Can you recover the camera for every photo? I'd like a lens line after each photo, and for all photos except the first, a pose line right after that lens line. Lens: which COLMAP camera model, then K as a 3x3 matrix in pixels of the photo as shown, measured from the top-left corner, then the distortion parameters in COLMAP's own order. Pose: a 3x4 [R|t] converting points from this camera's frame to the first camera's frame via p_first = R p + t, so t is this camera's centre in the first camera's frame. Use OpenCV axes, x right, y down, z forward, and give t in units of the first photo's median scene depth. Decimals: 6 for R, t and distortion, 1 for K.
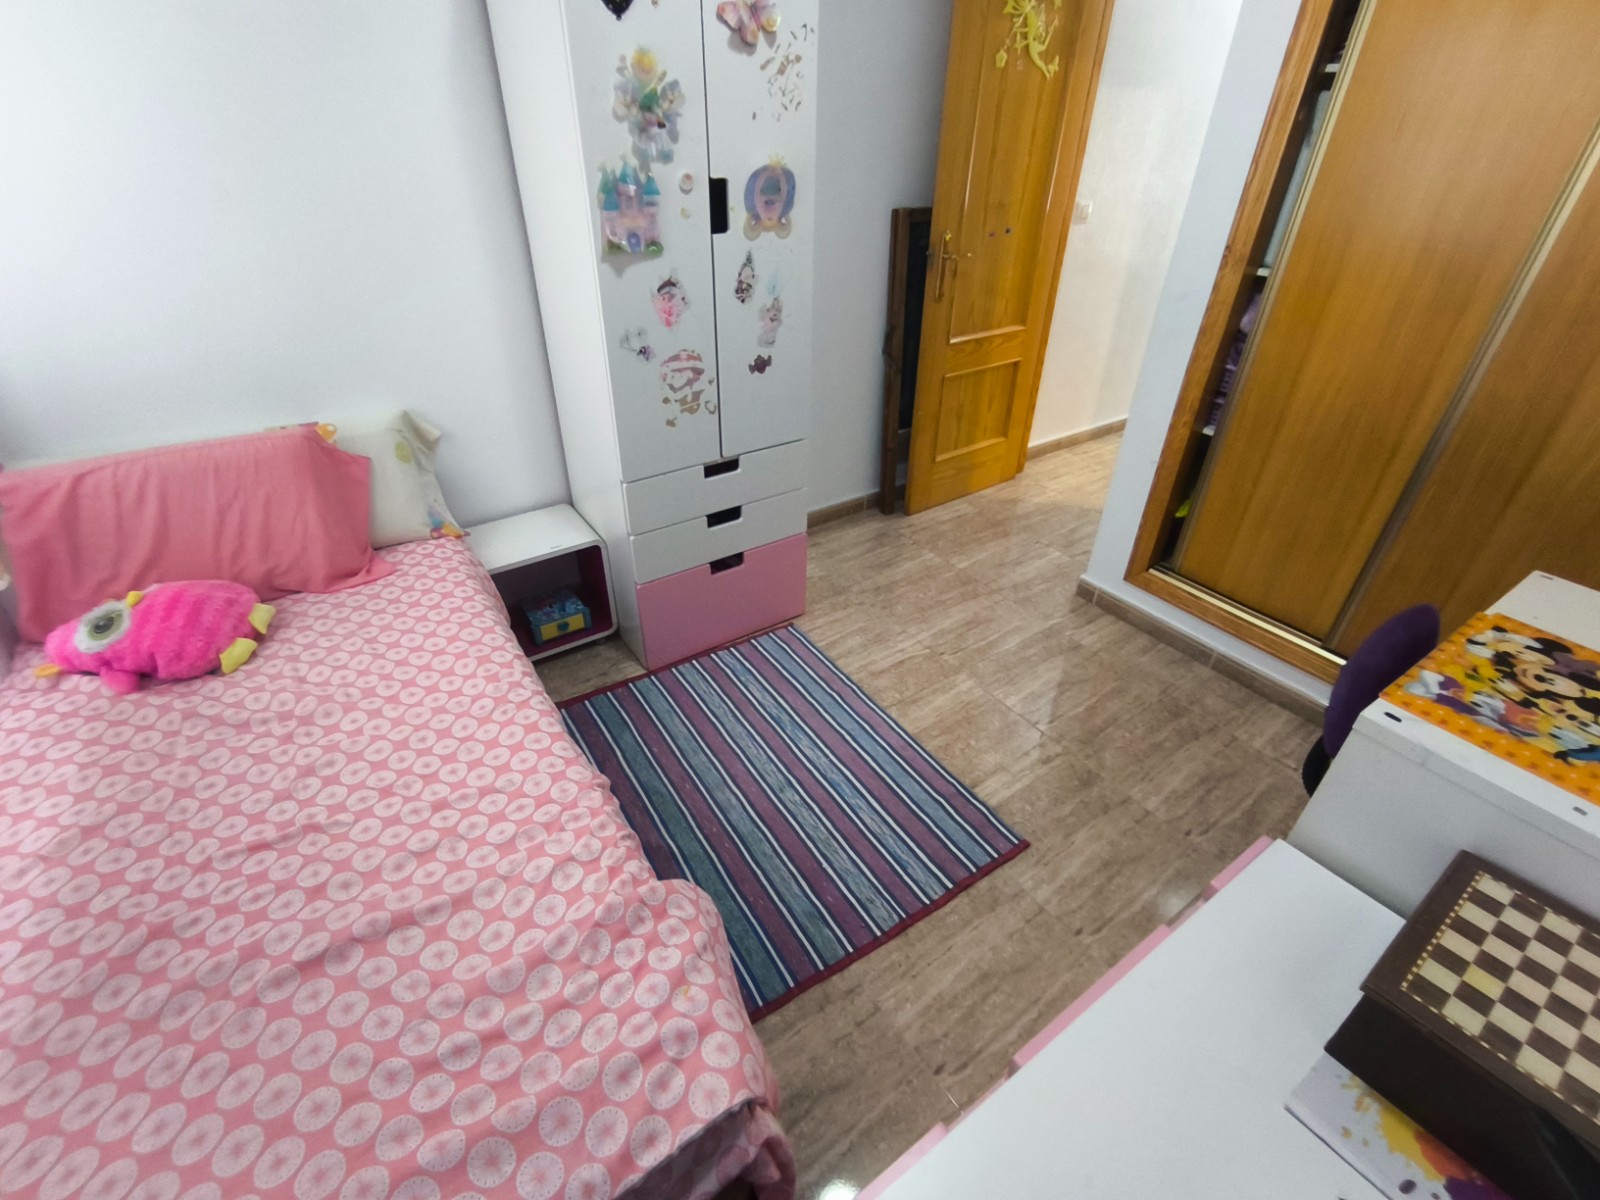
lens RADIAL K [[730.3, 0, 789.9], [0, 730.3, 593.8], [0, 0, 1]] dist [-0.021391, 0.012770]
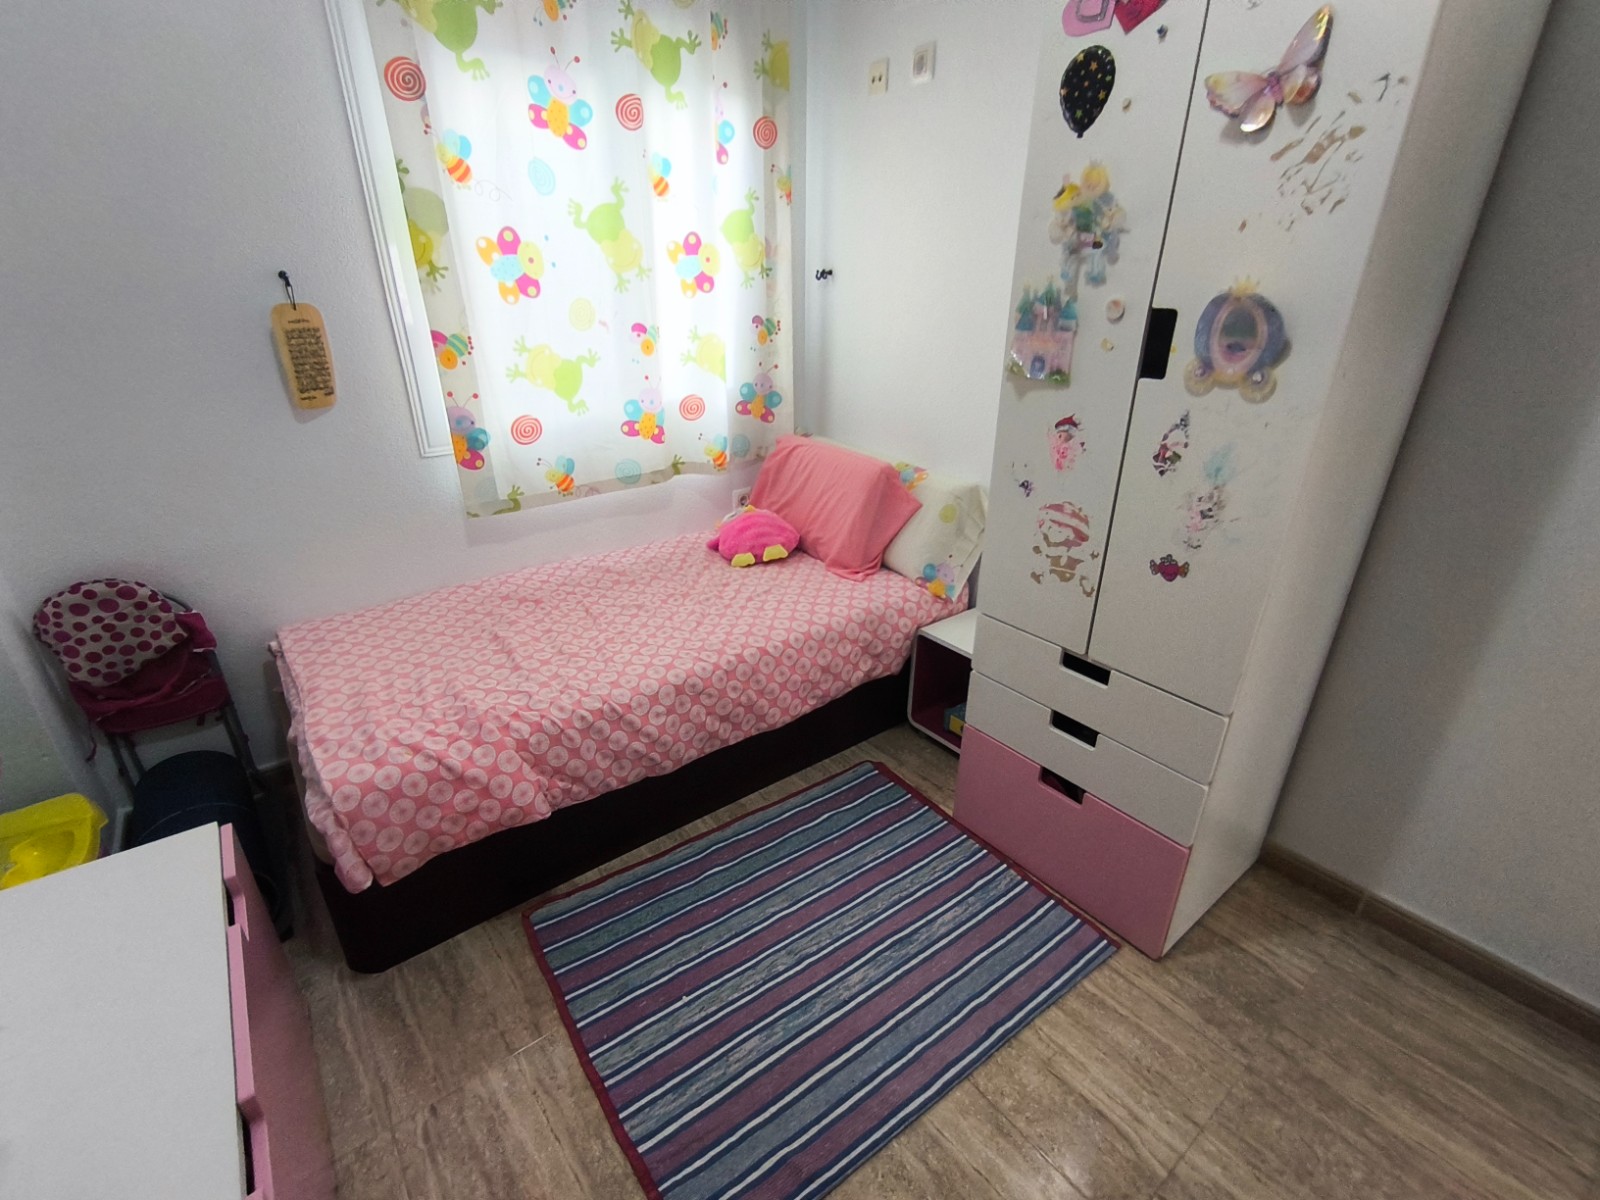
lens RADIAL K [[730.3, 0, 810.7], [0, 730.3, 603.3], [0, 0, 1]] dist [-0.021391, 0.012770]
pose [[0.072292, 0.400496, -0.913442, 0.672655], [-0.550214, 0.779888, 0.298394, -0.357649], [0.831888, 0.481017, 0.276738, 0.635394]]
